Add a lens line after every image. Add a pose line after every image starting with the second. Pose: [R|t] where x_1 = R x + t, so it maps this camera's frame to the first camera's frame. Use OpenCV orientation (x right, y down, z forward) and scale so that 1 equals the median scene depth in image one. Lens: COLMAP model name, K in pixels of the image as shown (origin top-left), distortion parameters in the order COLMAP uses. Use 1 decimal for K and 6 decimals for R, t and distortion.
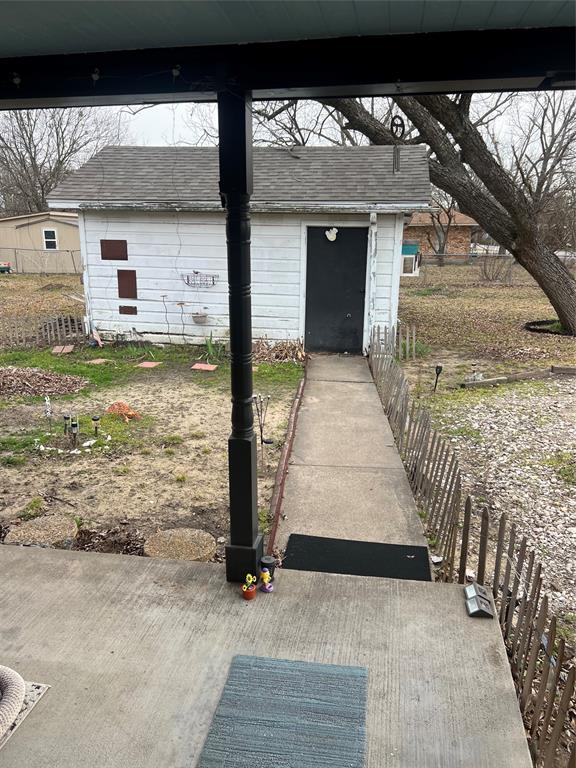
lens RADIAL K [[578.7, 0, 286.1], [0, 578.7, 381.6], [0, 0, 1]] dist [0.020192, -0.003929]
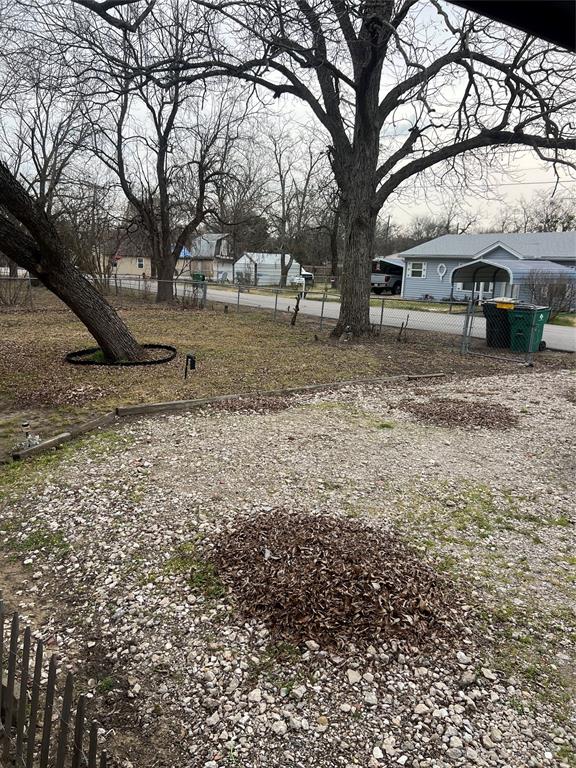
lens RADIAL K [[578.7, 0, 283.2], [0, 578.7, 390.4], [0, 0, 1]] dist [0.020192, -0.003929]
pose [[0.712067, -0.142794, 0.687438, 0.044945], [0.157164, 0.986672, 0.042156, -0.050779], [-0.684296, 0.078023, 0.725019, 0.201759]]
